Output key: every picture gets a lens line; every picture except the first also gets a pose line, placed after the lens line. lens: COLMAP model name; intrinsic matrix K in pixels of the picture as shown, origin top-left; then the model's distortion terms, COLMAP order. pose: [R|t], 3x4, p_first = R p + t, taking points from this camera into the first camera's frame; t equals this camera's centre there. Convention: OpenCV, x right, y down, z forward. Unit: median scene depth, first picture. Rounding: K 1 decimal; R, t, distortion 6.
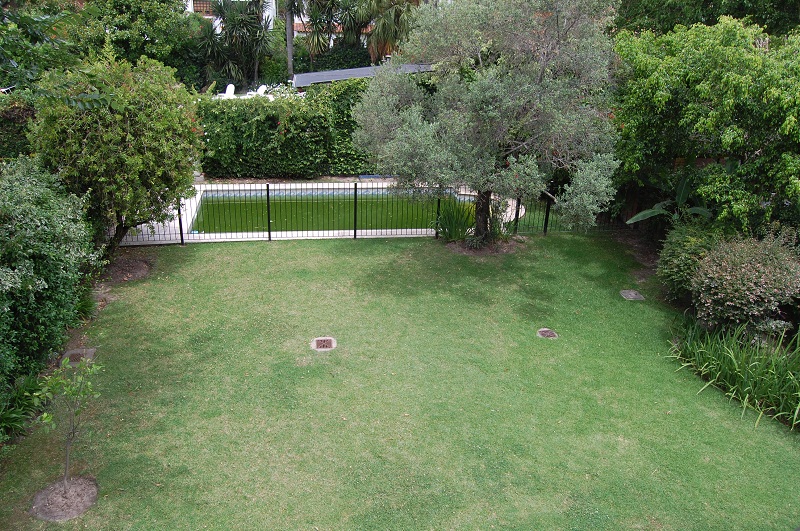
lens RADIAL K [[619.1, 0, 400.0], [0, 619.1, 265.5], [0, 0, 1]] dist [-0.108544, 0.046943]
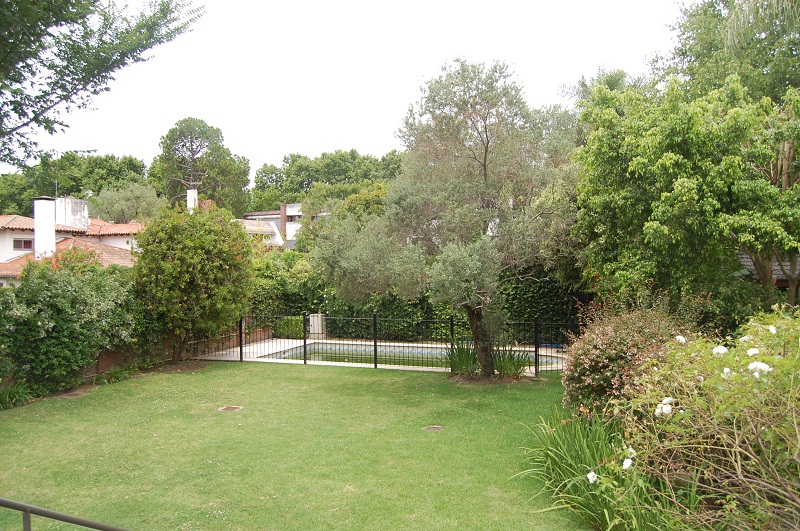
lens RADIAL K [[619.1, 0, 400.0], [0, 619.1, 265.5], [0, 0, 1]] dist [-0.108544, 0.046943]
pose [[0.866236, -0.048953, -0.497232, 0.602390], [-0.157681, 0.917545, -0.365032, 0.211724], [0.474102, 0.394608, 0.787091, 0.165093]]
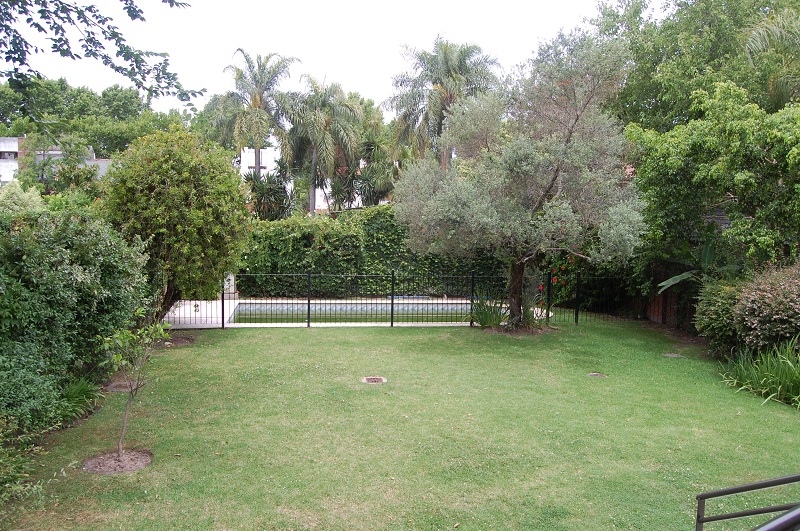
lens RADIAL K [[619.1, 0, 400.0], [0, 619.1, 265.5], [0, 0, 1]] dist [-0.108544, 0.046943]
pose [[0.999788, -0.019766, -0.005720, -0.064113], [0.016774, 0.943900, -0.329805, 0.244352], [0.011918, 0.329639, 0.944032, 0.009849]]
